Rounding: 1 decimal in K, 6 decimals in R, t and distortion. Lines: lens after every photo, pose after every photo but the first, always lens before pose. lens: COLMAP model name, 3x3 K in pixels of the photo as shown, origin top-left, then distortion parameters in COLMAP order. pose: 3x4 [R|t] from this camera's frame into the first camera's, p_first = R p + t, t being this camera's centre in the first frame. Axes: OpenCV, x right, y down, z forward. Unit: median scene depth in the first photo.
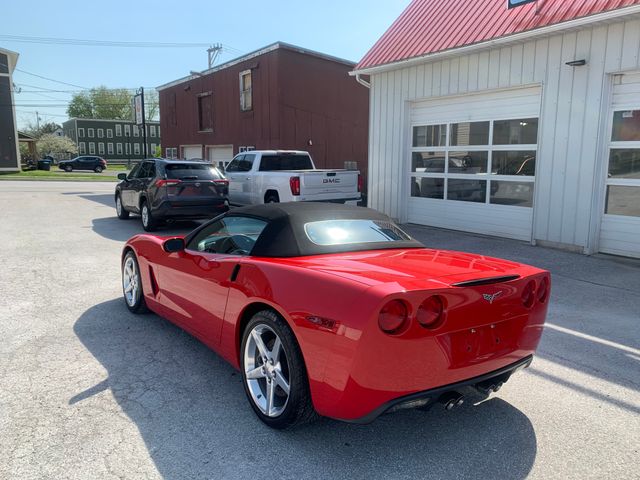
lens RADIAL K [[490.6, 0, 325.5], [0, 490.6, 240.8], [0, 0, 1]] dist [0.032776, -0.031872]
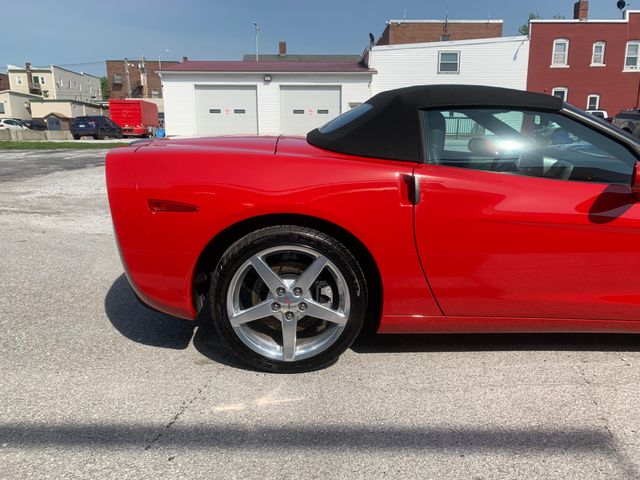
lens RADIAL K [[490.6, 0, 323.1], [0, 490.6, 239.6], [0, 0, 1]] dist [0.032776, -0.031872]
pose [[-0.582807, 0.151863, -0.798294, 0.224491], [-0.137562, 0.949766, 0.281107, -0.015117], [0.800882, 0.273646, -0.532640, 0.437561]]
